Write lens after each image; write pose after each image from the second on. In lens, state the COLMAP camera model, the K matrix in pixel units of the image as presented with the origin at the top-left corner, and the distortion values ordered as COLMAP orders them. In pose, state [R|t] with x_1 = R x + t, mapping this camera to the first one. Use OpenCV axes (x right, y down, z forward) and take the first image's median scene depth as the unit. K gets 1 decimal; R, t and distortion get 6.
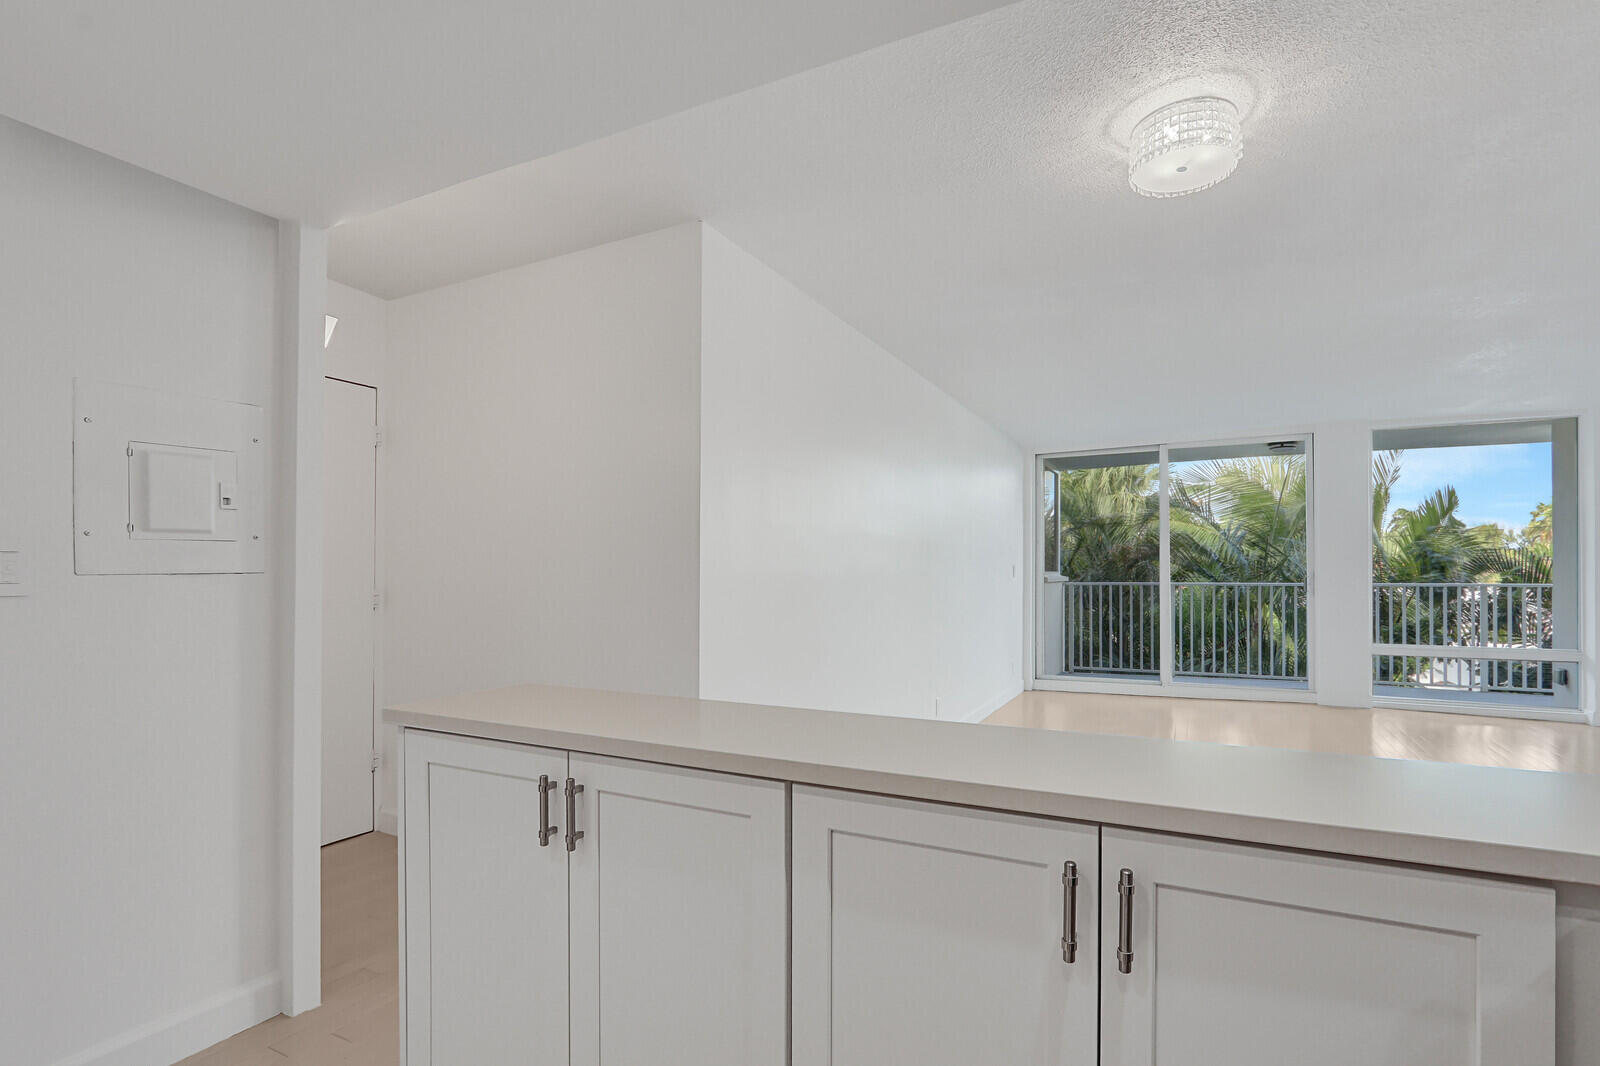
lens RADIAL K [[770.9, 0, 798.1], [0, 770.9, 563.1], [0, 0, 1]] dist [0.000215, -0.000071]
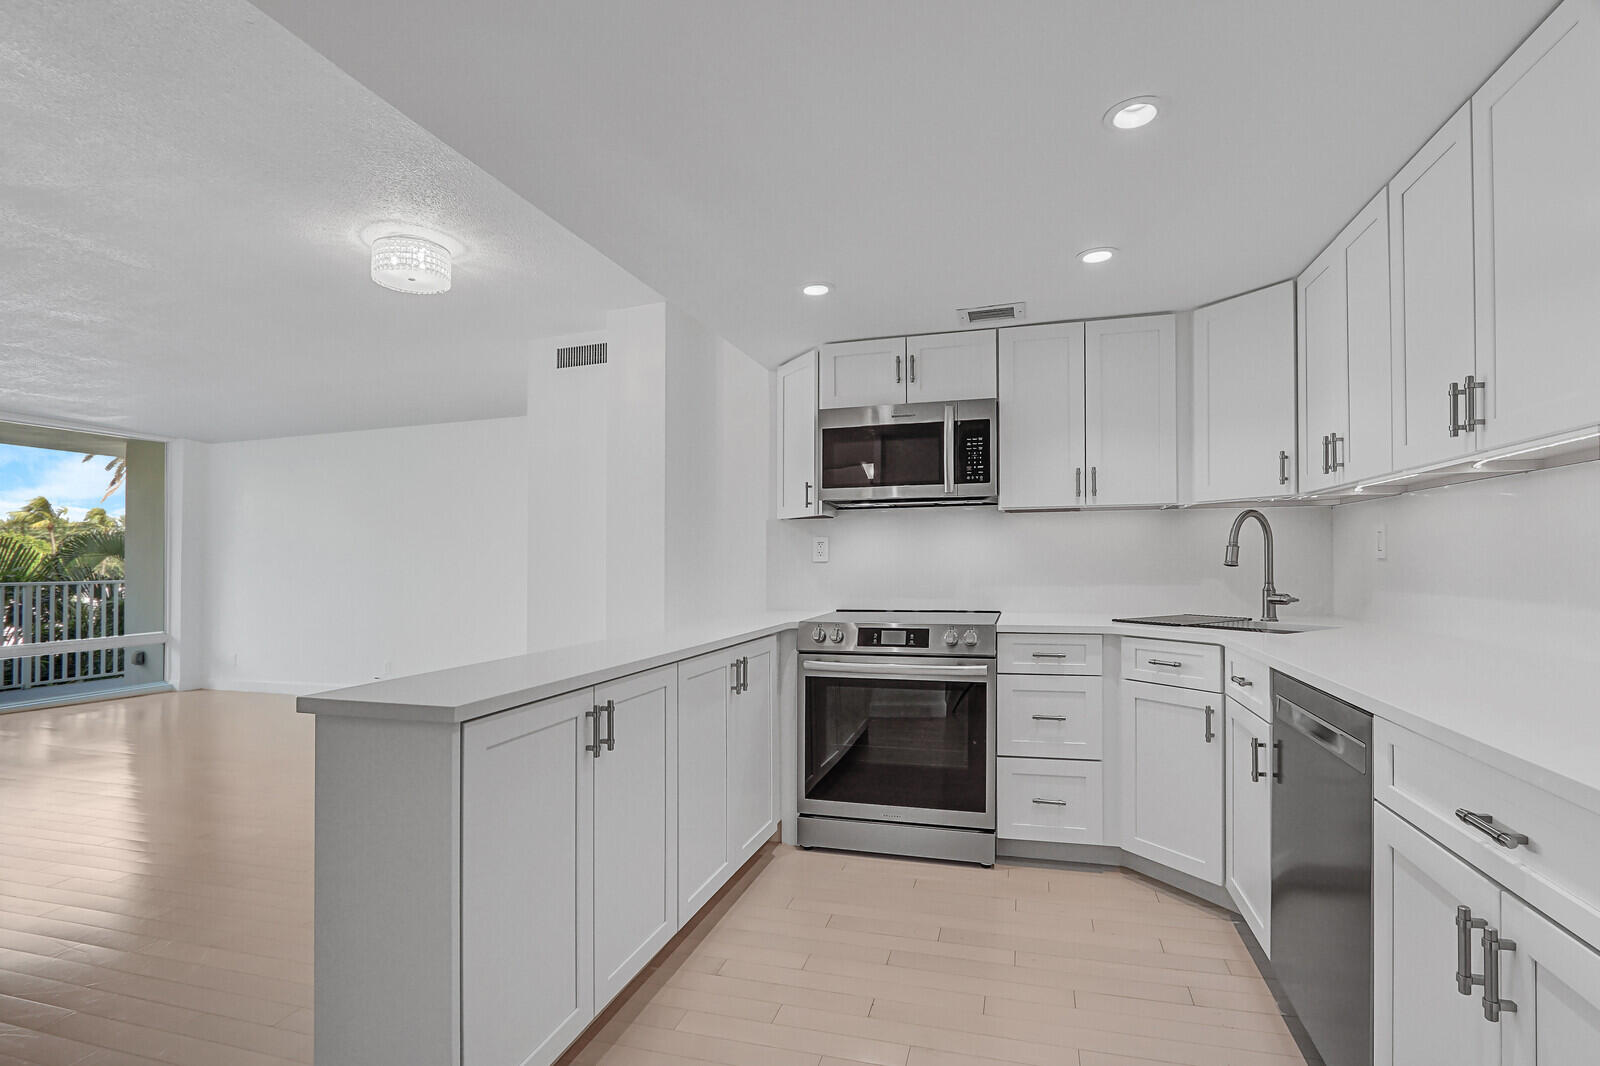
lens RADIAL K [[762.4, 0, 811.5], [0, 762.4, 525.3], [0, 0, 1]] dist [0.000716, 0.000027]
pose [[-0.160459, 0.041825, 0.986156, -0.432227], [0.012929, 0.999105, -0.040271, 0.005520], [-0.986958, 0.006289, -0.160856, 0.214084]]
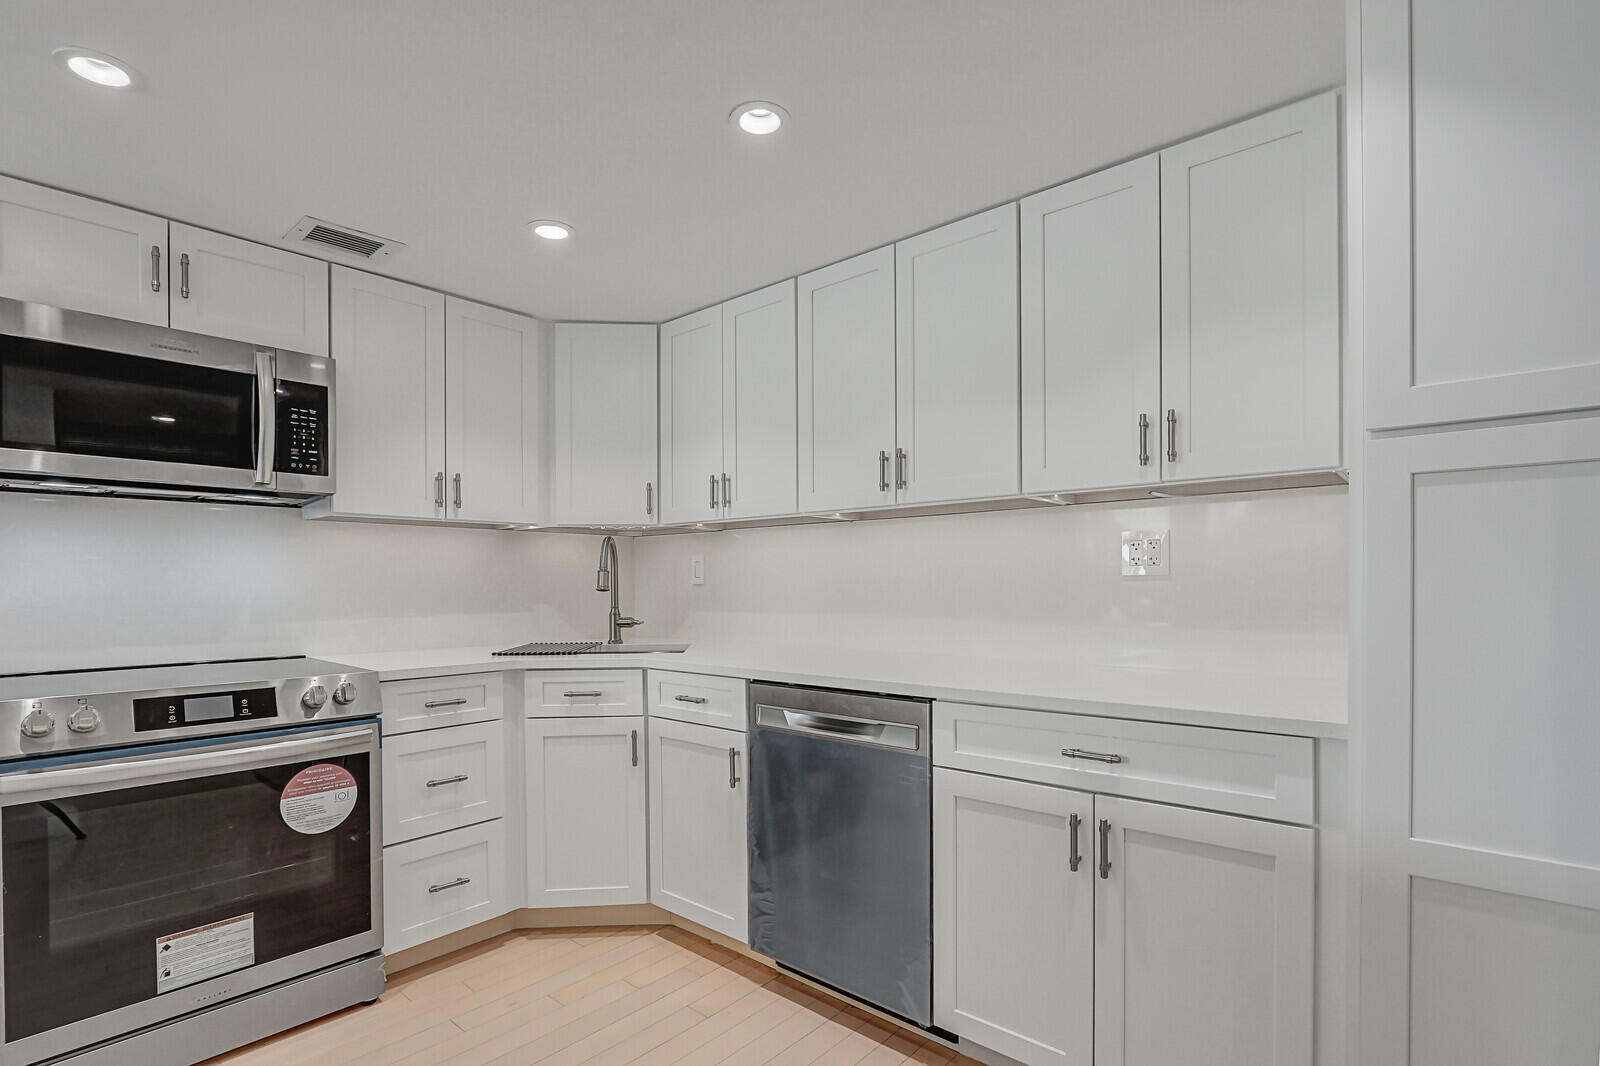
lens RADIAL K [[801.7, 0, 807.5], [0, 801.7, 581.3], [0, 0, 1]] dist [0.000255, -0.000233]
pose [[-0.961836, 0.001054, 0.273623, -0.247518], [0.002069, 0.999992, 0.003421, 0.007760], [-0.273618, 0.003857, -0.961831, 0.338946]]
